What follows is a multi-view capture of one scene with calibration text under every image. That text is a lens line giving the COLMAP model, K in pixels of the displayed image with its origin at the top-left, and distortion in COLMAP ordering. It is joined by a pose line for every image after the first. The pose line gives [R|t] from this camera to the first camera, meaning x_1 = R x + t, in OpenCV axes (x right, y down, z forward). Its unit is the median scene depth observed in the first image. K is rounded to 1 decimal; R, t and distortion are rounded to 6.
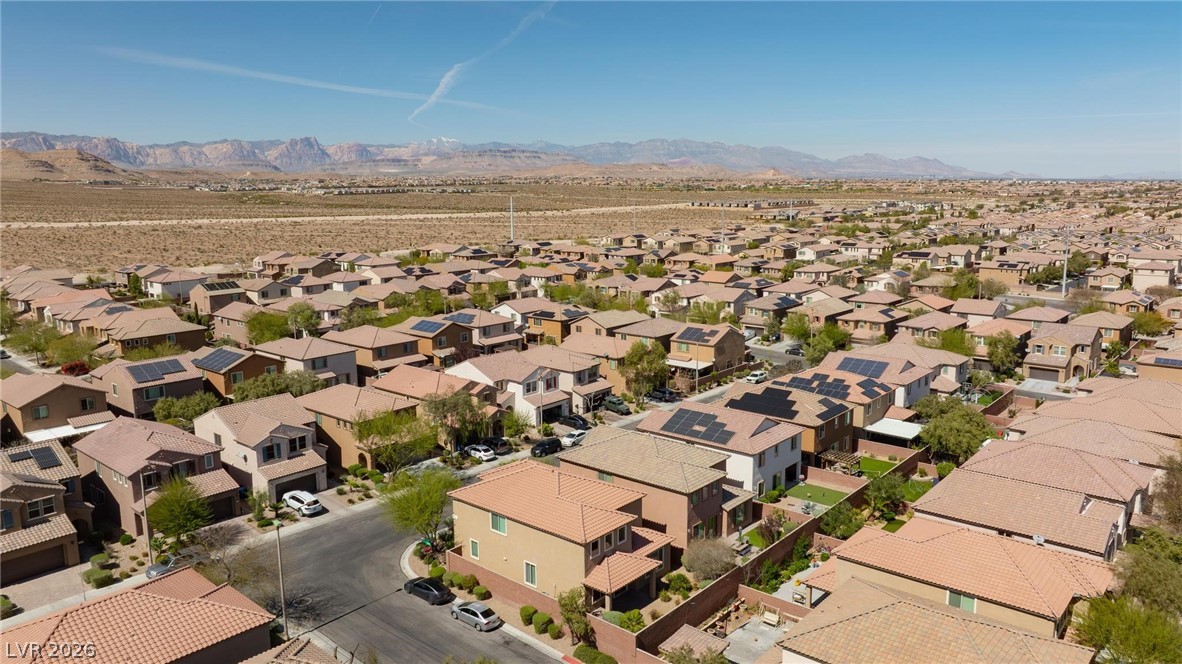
lens RADIAL K [[829.4, 0, 591.0], [0, 829.4, 332.0], [0, 0, 1]] dist [-0.009270, -0.001924]
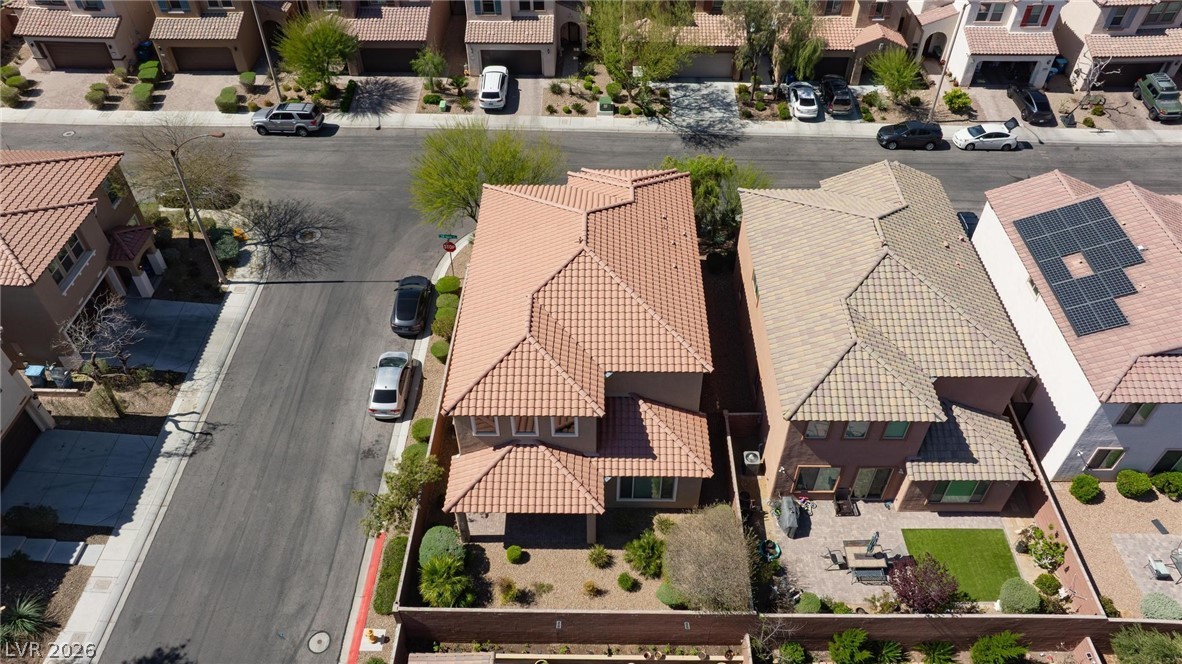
lens RADIAL K [[841.2, 0, 594.5], [0, 841.2, 325.1], [0, 0, 1]] dist [-0.055325, 0.074674]
pose [[0.647464, 0.535506, -0.542240, 0.164308], [-0.139888, 0.782932, 0.606175, -0.067331], [0.749148, -0.316624, 0.581831, 0.403103]]
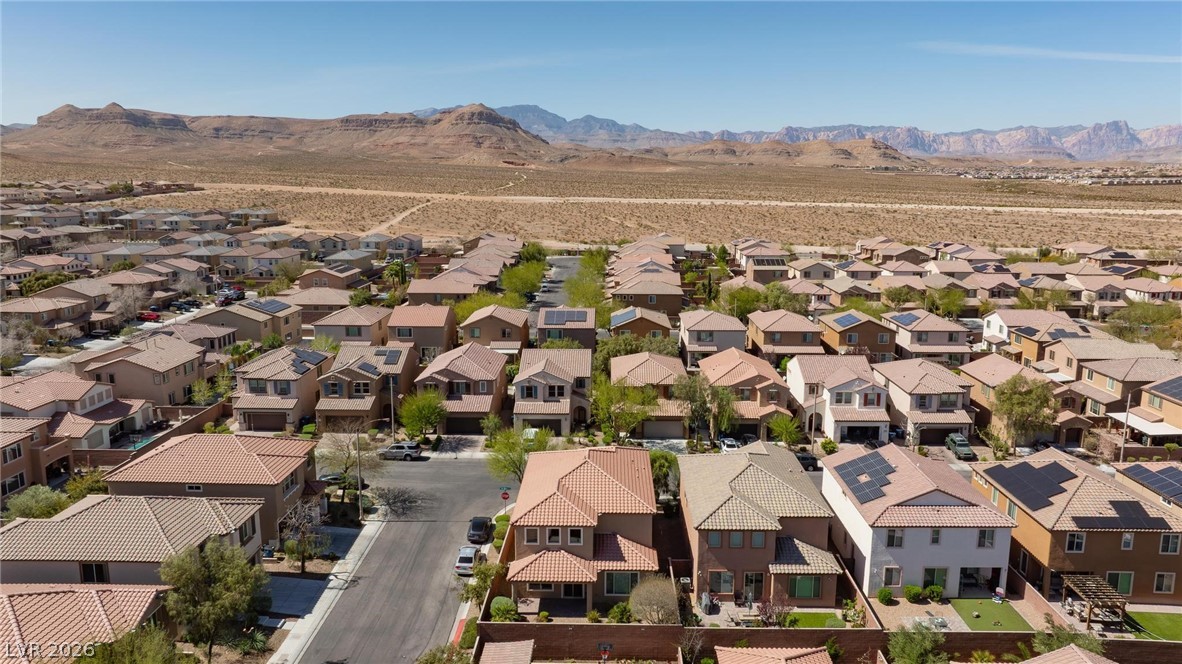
lens RADIAL K [[829.4, 0, 591.0], [0, 829.4, 332.0], [0, 0, 1]] dist [-0.009270, -0.001924]
pose [[0.639017, 0.155505, -0.753309, 0.396560], [-0.144475, 0.986186, 0.081023, -0.034259], [0.755503, 0.057059, 0.652656, 0.213870]]
